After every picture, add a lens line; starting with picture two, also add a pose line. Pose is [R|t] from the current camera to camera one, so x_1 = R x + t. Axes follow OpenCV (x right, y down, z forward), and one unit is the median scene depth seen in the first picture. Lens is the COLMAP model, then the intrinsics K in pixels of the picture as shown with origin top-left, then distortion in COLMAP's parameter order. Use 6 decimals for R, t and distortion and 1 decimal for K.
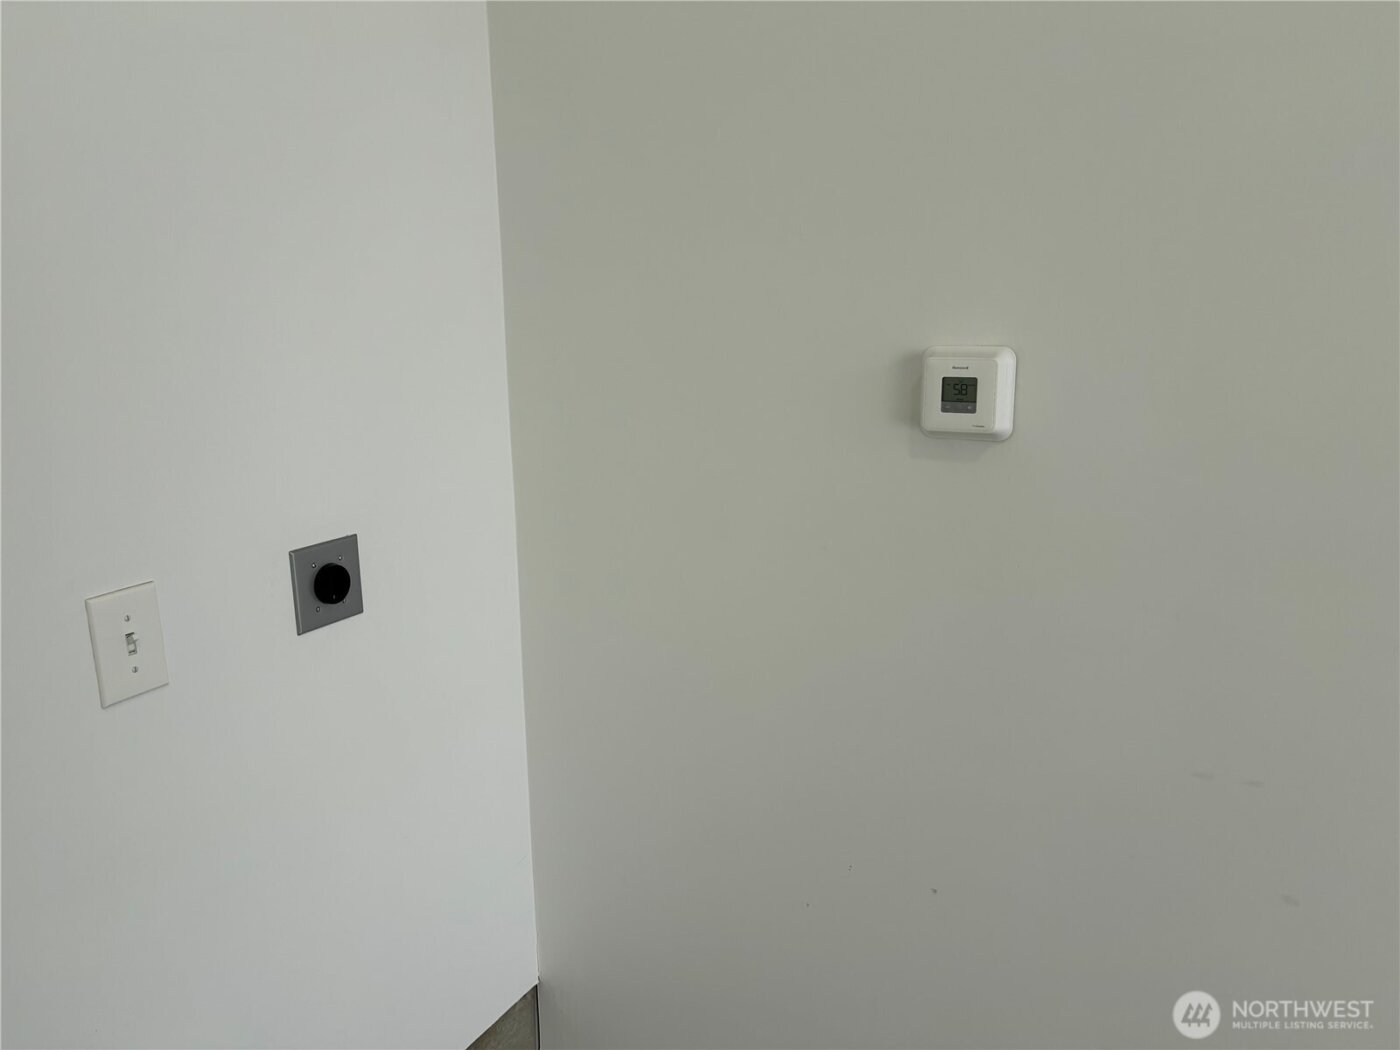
lens RADIAL K [[1068.6, 0, 697.6], [0, 1068.6, 527.3], [0, 0, 1]] dist [0.043178, -0.005284]
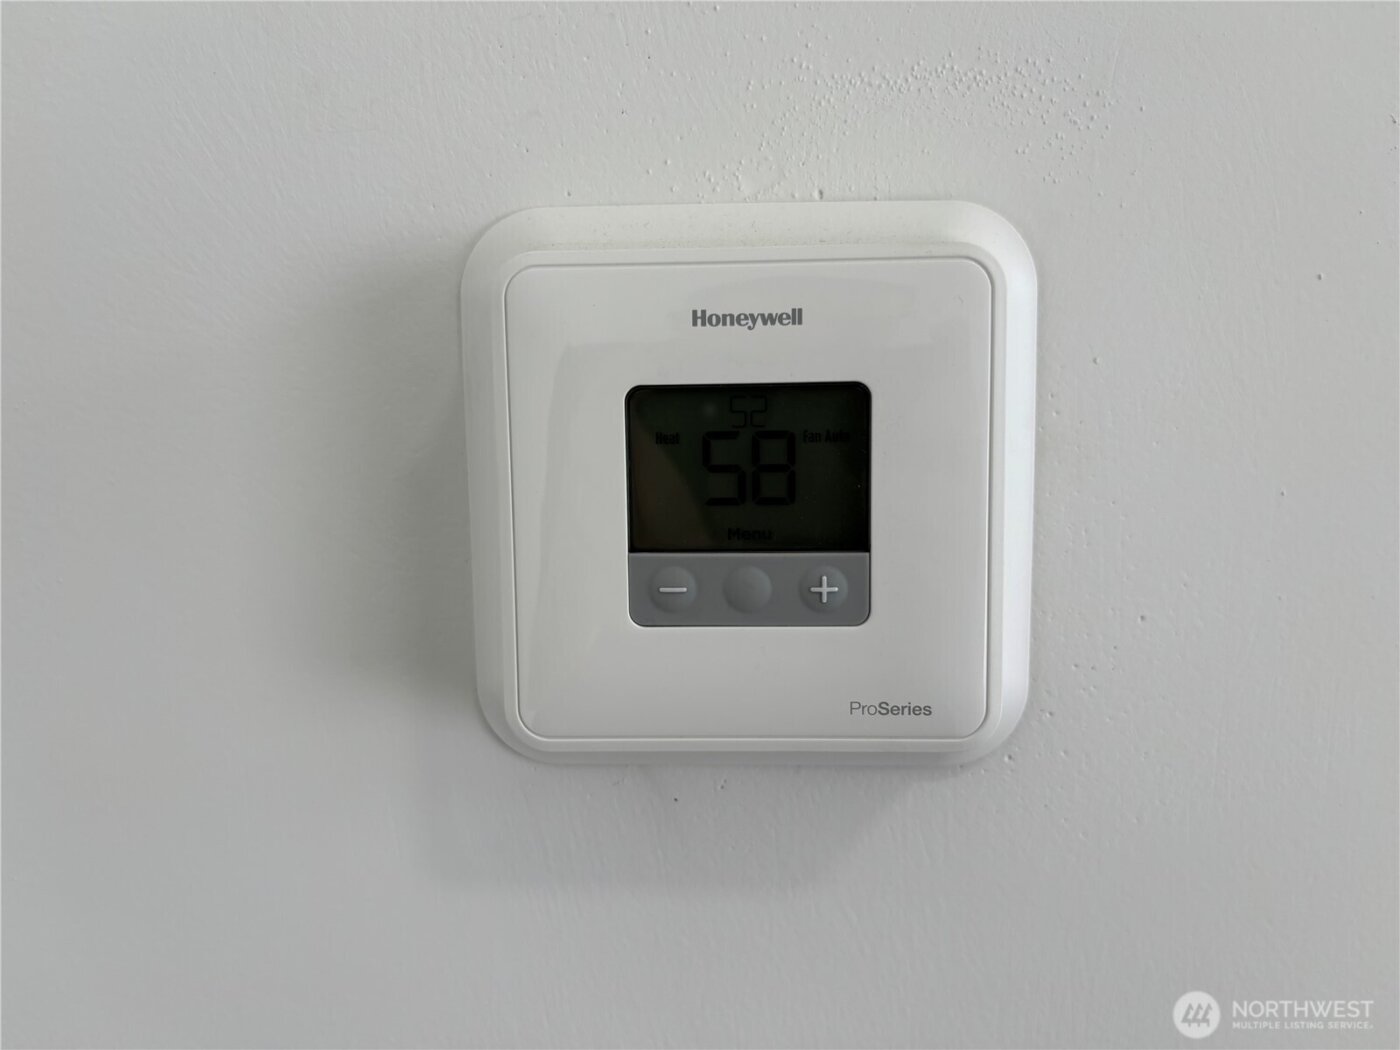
lens RADIAL K [[1068.6, 0, 699.2], [0, 1068.6, 528.5], [0, 0, 1]] dist [0.043178, -0.005284]
pose [[0.895218, -0.029455, 0.444654, 0.172287], [0.085877, 0.990513, -0.107282, -0.104506], [-0.437276, 0.134226, 0.889254, 0.870960]]
